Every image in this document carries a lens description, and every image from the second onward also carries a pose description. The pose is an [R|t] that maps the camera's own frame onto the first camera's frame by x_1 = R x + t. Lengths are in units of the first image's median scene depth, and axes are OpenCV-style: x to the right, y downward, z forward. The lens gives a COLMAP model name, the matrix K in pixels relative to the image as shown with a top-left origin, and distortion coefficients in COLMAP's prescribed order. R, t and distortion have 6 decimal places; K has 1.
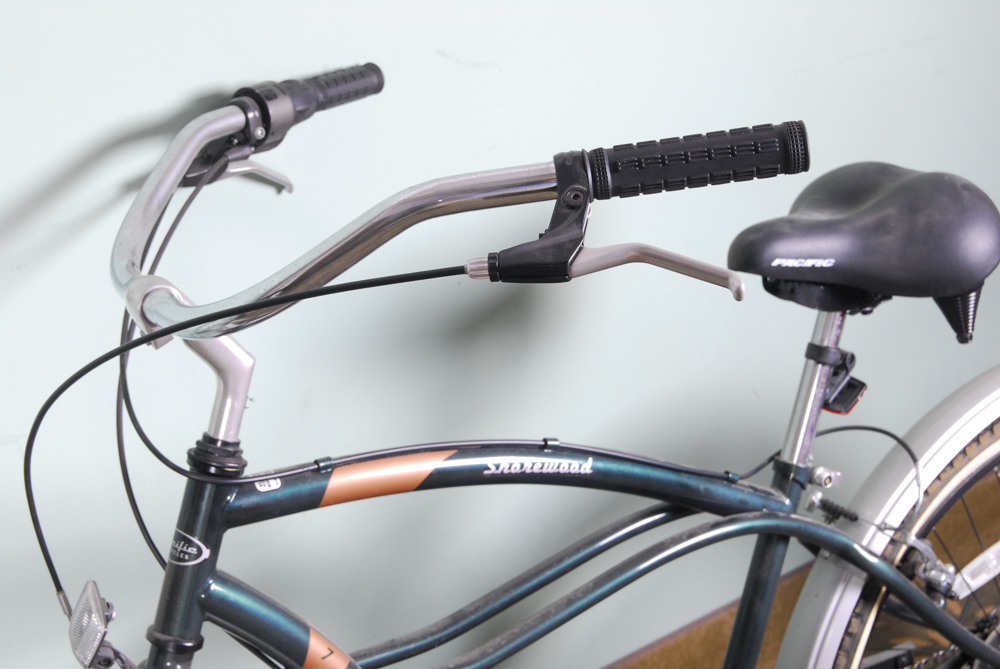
lens RADIAL K [[1706.3, 0, 497.1], [0, 1706.3, 337.2], [0, 0, 1]] dist [-0.014808, 0.000000]
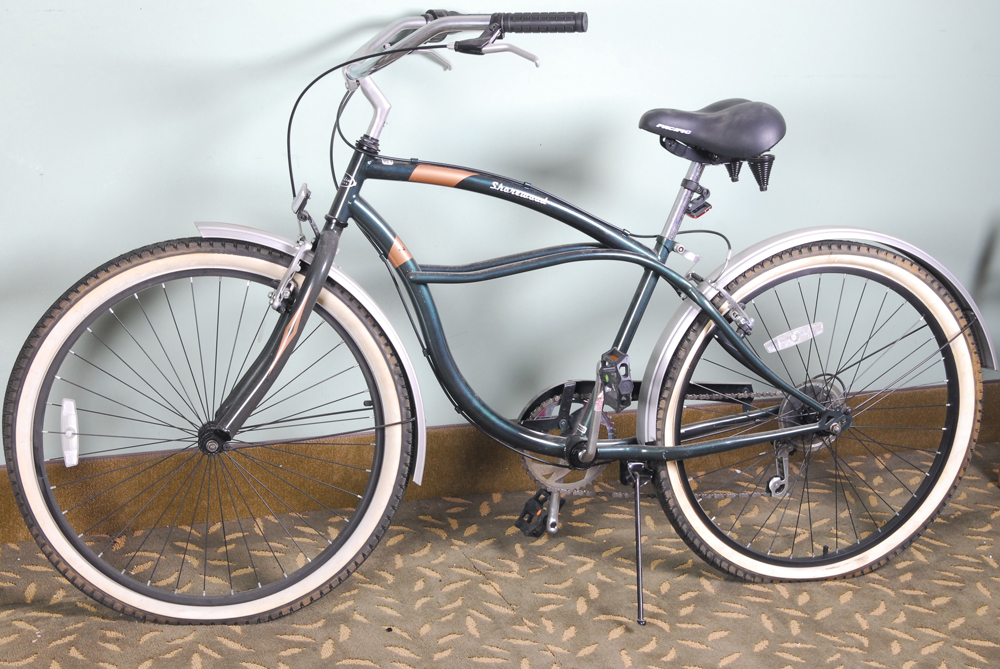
lens RADIAL K [[1923.4, 0, 501.7], [0, 1923.4, 330.2], [0, 0, 1]] dist [-0.031870, 0.000000]
pose [[0.955234, 0.169608, -0.242406, 0.579039], [-0.194058, 0.977669, -0.080653, 0.414956], [0.223314, 0.124083, 0.966817, -1.231114]]
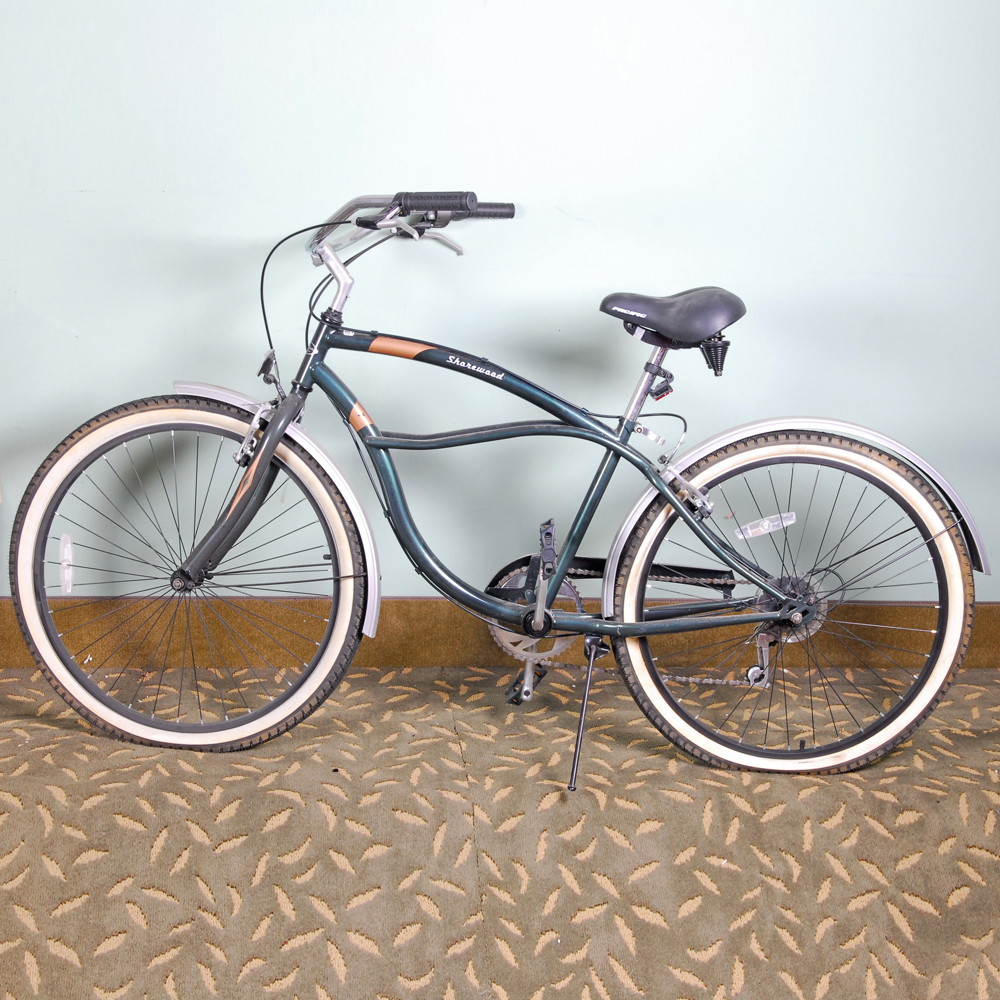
lens RADIAL K [[2021.6, 0, 499.2], [0, 2021.6, 502.2], [0, 0, 1]] dist [-0.055482, 0.000000]
pose [[0.829011, 0.209088, -0.518675, 1.385581], [-0.274378, 0.960245, -0.051451, 0.352699], [0.487297, 0.184966, 0.853422, -1.159811]]
